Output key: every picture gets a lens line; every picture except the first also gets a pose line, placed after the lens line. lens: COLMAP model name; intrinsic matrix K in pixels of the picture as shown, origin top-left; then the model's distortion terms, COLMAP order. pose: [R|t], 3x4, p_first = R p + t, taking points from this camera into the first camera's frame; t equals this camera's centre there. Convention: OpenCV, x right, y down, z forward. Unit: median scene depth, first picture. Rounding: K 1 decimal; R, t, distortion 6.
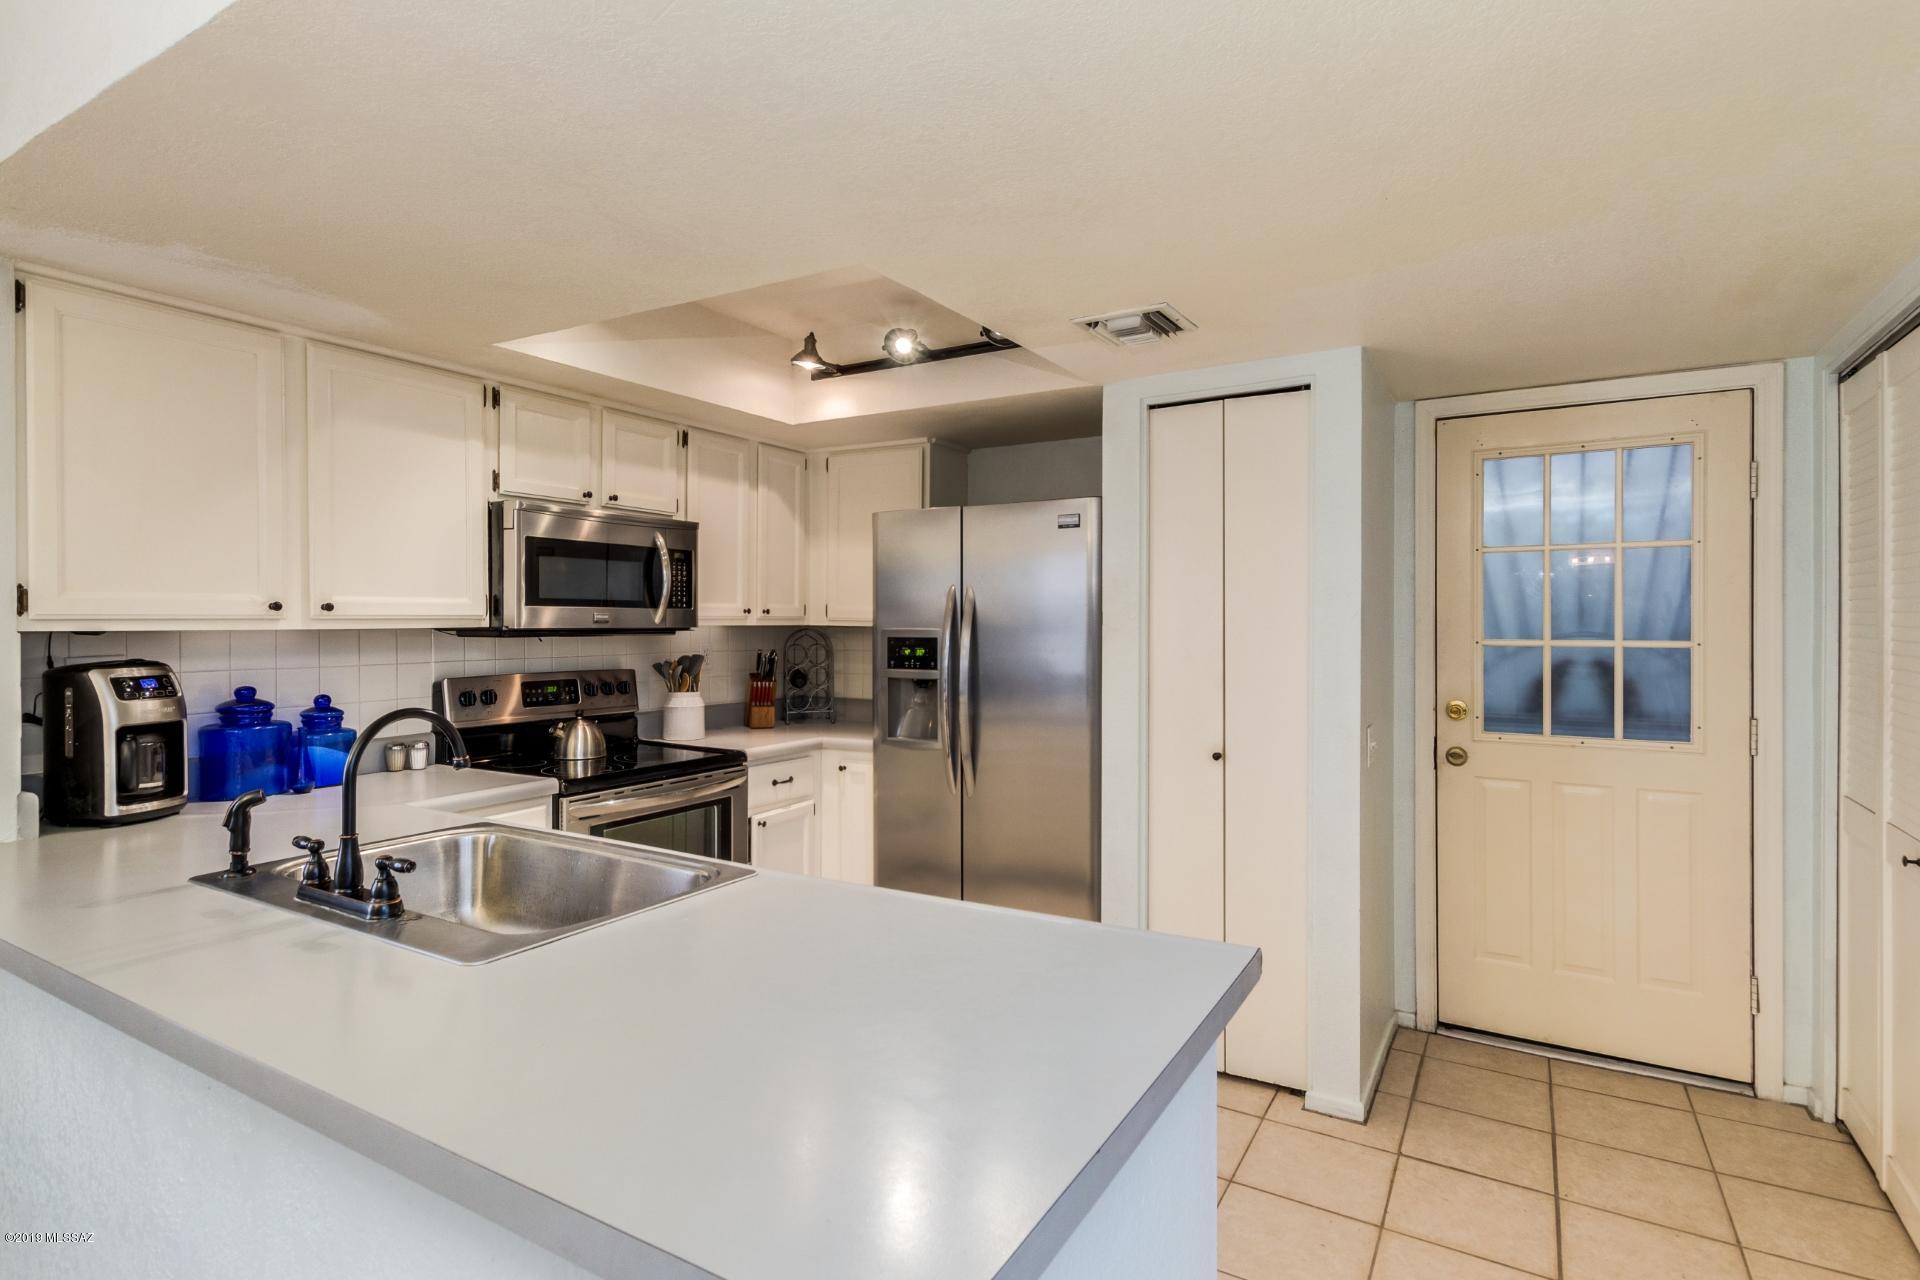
lens RADIAL K [[954.0, 0, 950.8], [0, 954.0, 617.8], [0, 0, 1]] dist [0.010471, 0.000210]
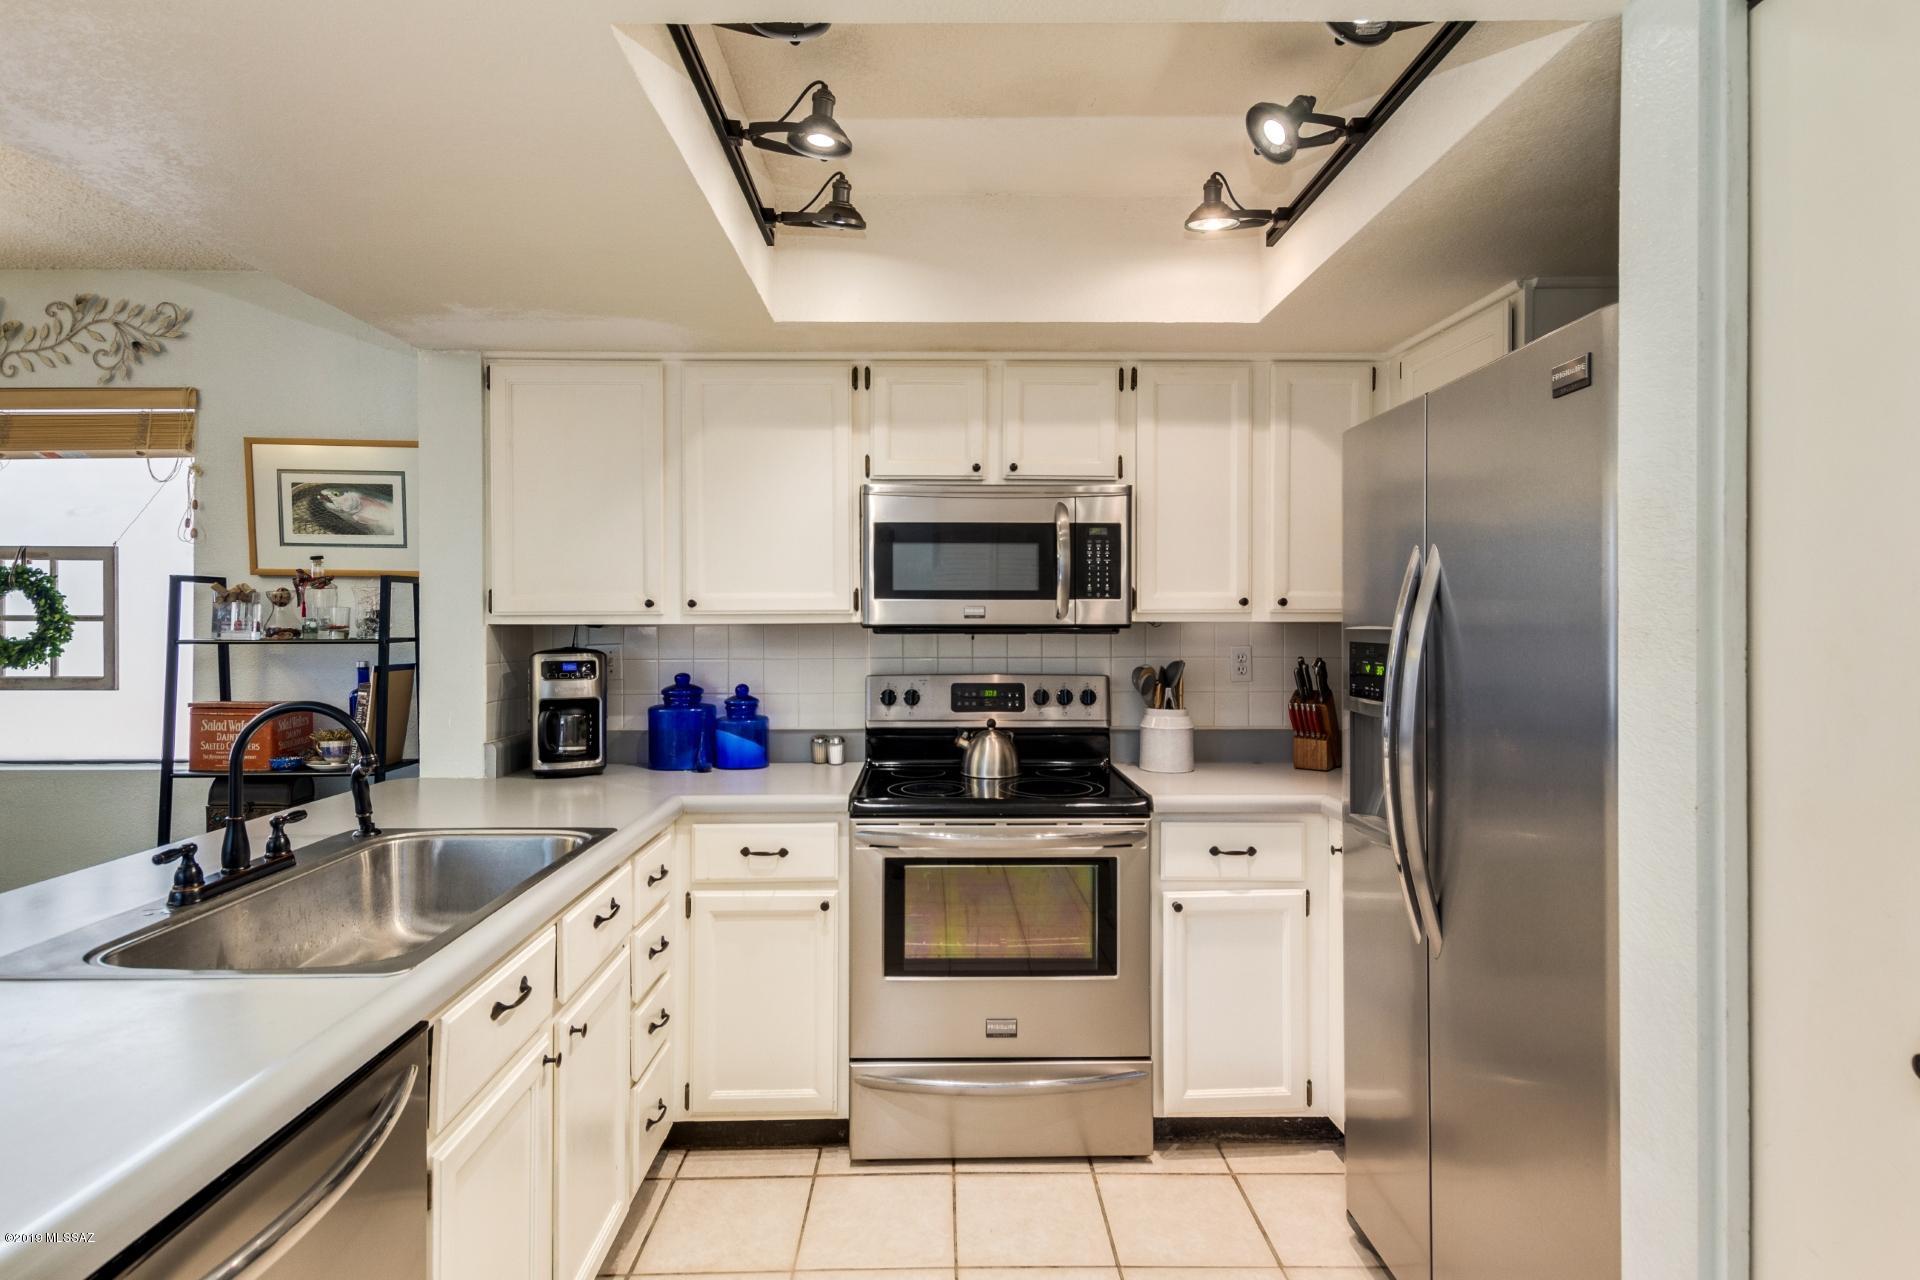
lens RADIAL K [[954.0, 0, 950.8], [0, 954.0, 617.8], [0, 0, 1]] dist [0.010471, 0.000210]
pose [[0.529932, -0.001501, -0.848039, 0.331197], [0.004502, 0.999989, 0.001044, 0.004040], [0.848028, -0.004371, 0.529933, 0.530905]]
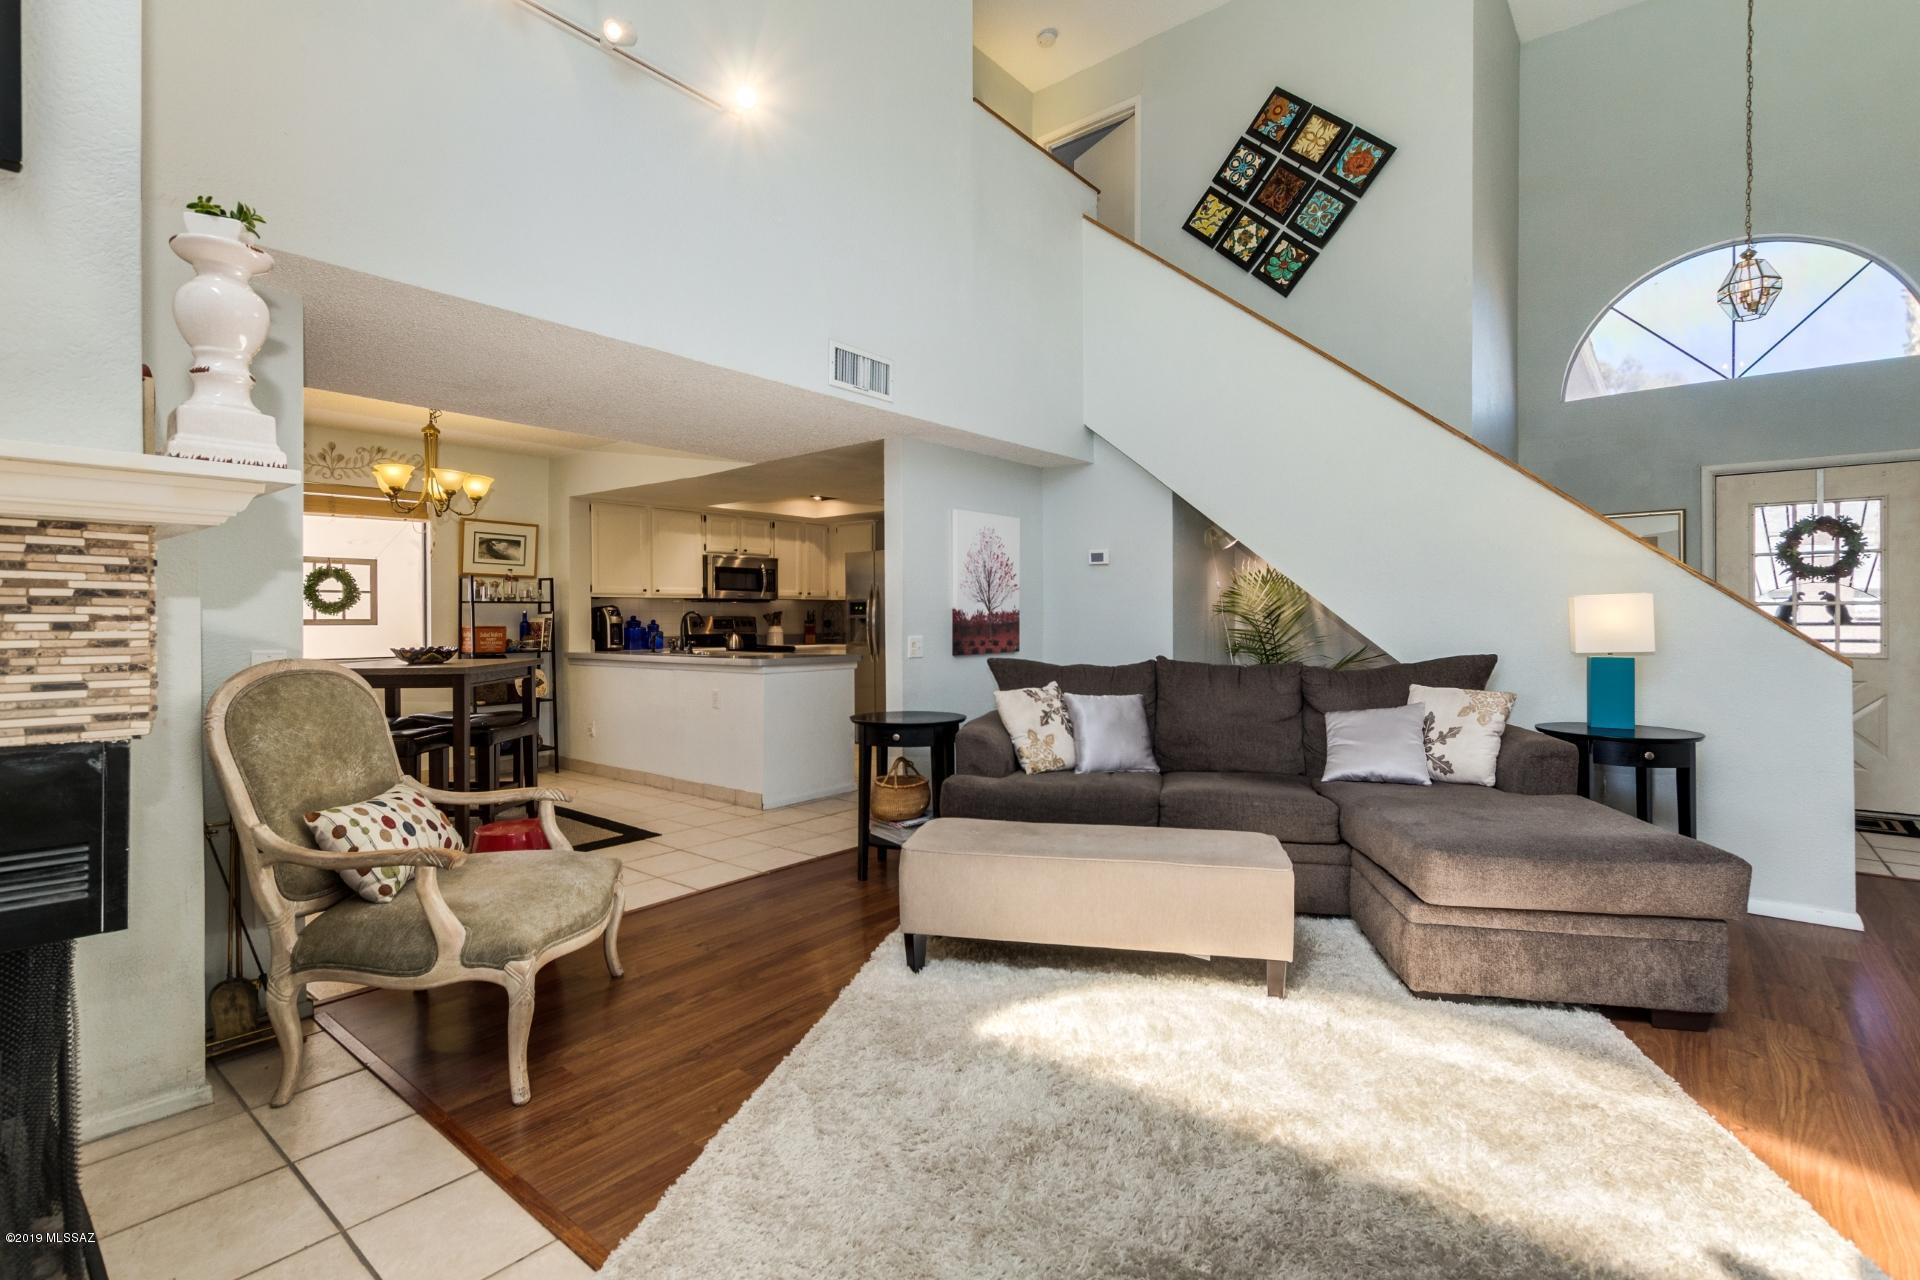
lens RADIAL K [[882.2, 0, 950.7], [0, 882.2, 618.6], [0, 0, 1]] dist [0.010539, 0.000062]
pose [[0.989474, -0.005962, -0.144588, 0.592891], [0.006781, 0.999964, 0.005170, 0.058022], [0.144552, -0.006096, 0.989478, -1.413590]]
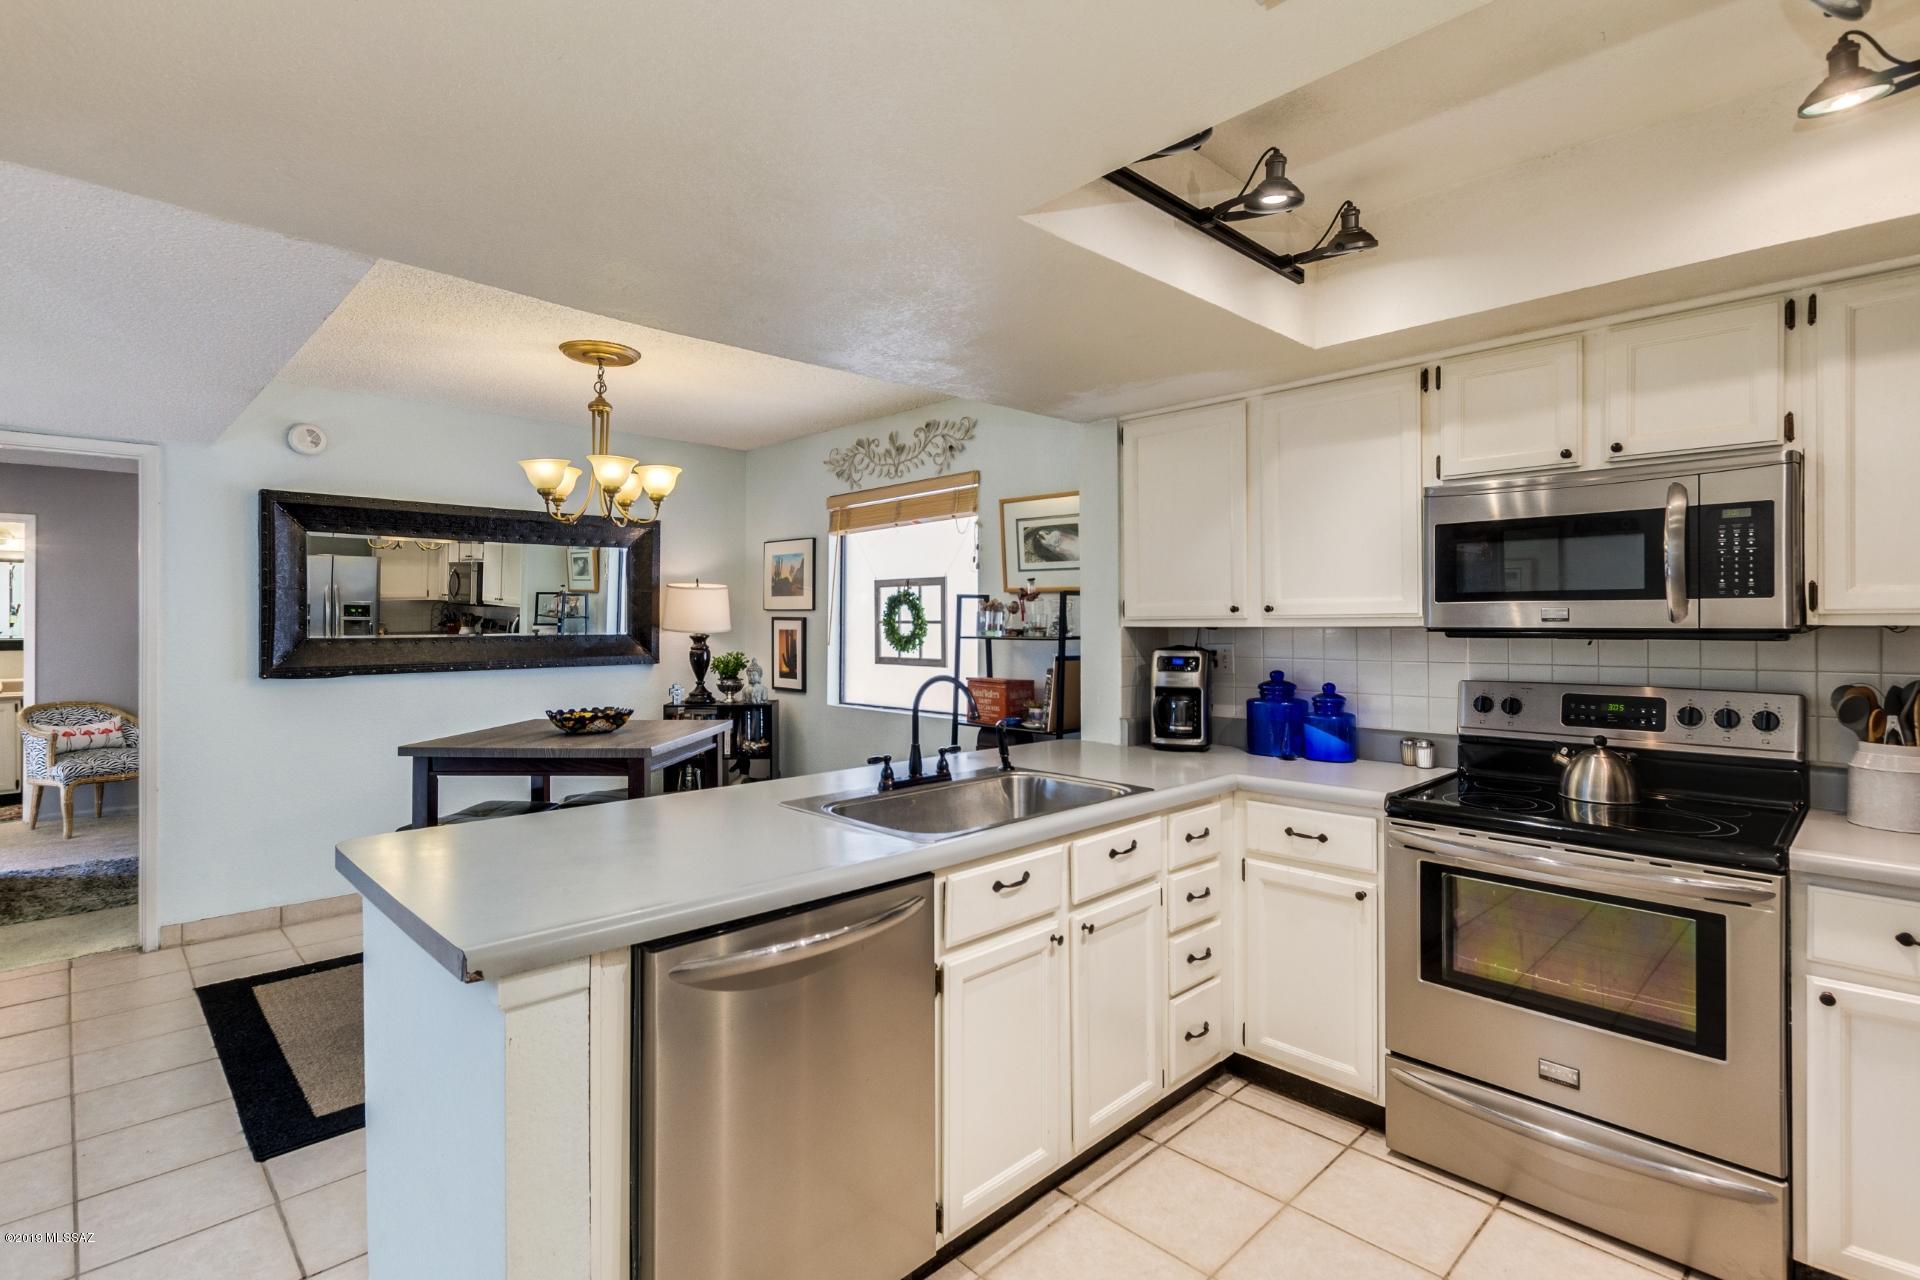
lens RADIAL K [[910.2, 0, 952.9], [0, 910.2, 619.7], [0, 0, 1]] dist [0.003054, 0.000263]
pose [[-0.259564, -0.001748, -0.965724, 0.455515], [0.006988, 0.999969, -0.003689, 0.003443], [0.965701, -0.007706, -0.259543, 0.716391]]
